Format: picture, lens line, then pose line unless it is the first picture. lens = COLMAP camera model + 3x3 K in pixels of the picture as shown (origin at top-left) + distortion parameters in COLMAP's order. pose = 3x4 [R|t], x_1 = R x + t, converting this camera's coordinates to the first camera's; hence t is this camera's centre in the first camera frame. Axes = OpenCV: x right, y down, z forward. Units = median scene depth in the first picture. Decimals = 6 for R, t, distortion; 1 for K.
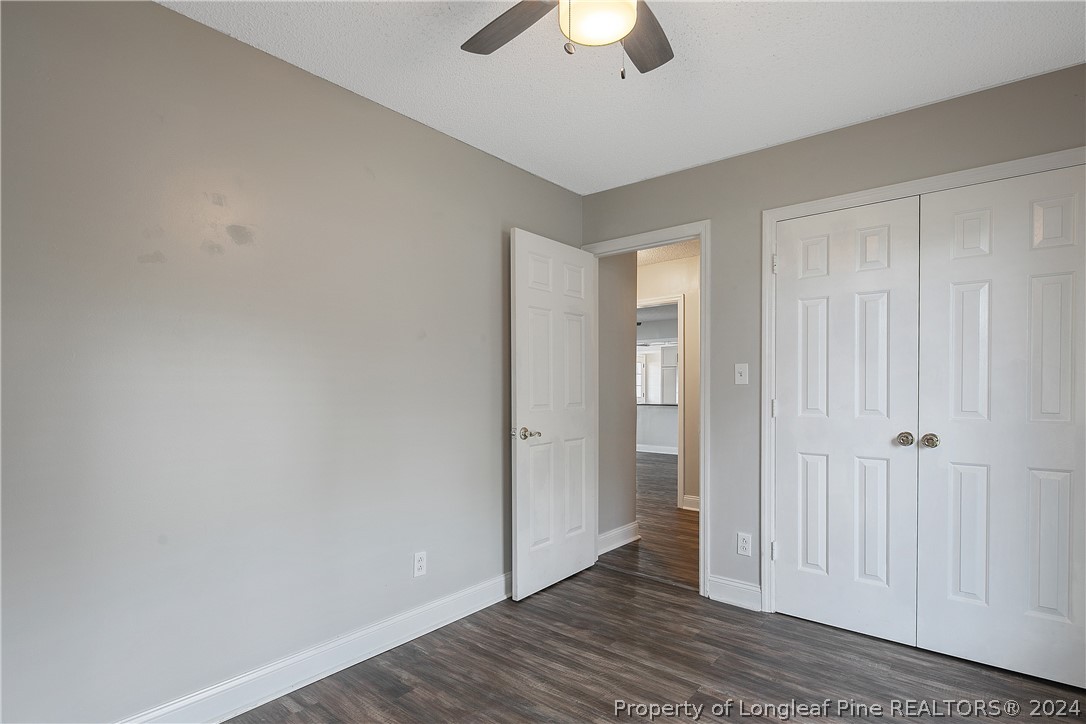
lens RADIAL K [[534.7, 0, 545.2], [0, 534.7, 390.2], [0, 0, 1]] dist [-0.000834, -0.000569]
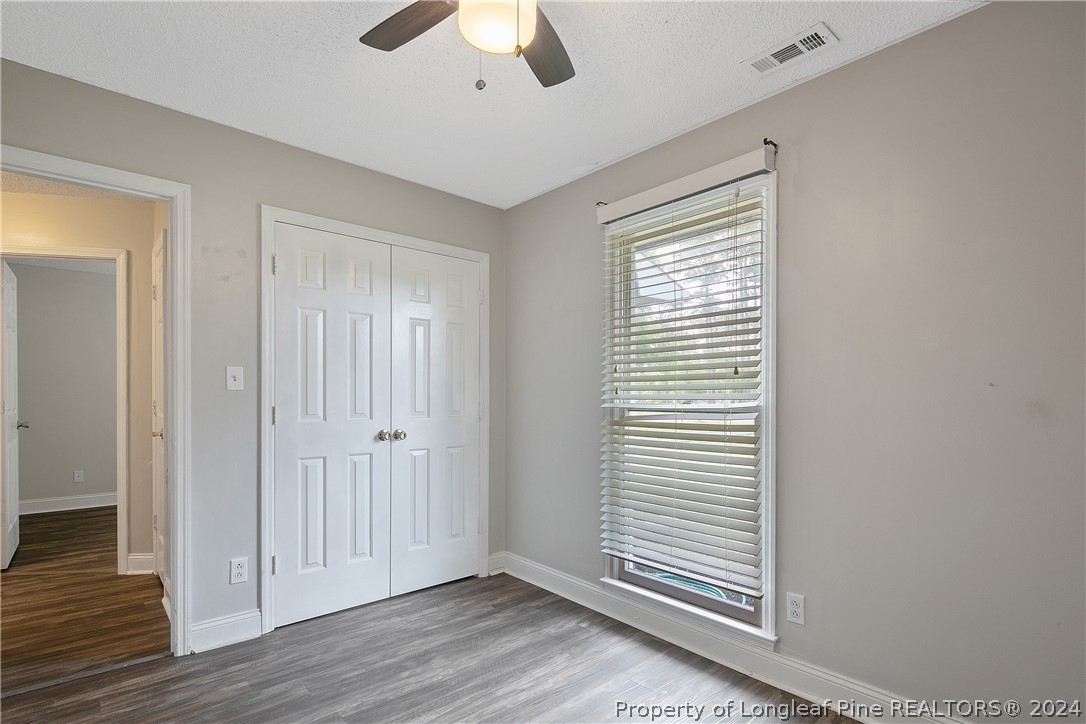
lens RADIAL K [[534.7, 0, 545.2], [0, 534.7, 390.2], [0, 0, 1]] dist [-0.000834, -0.000569]
pose [[0.156178, 0.007302, 0.987702, -0.480950], [-0.003055, 0.999971, -0.006910, -0.006973], [-0.987724, -0.001938, 0.156196, 0.405830]]
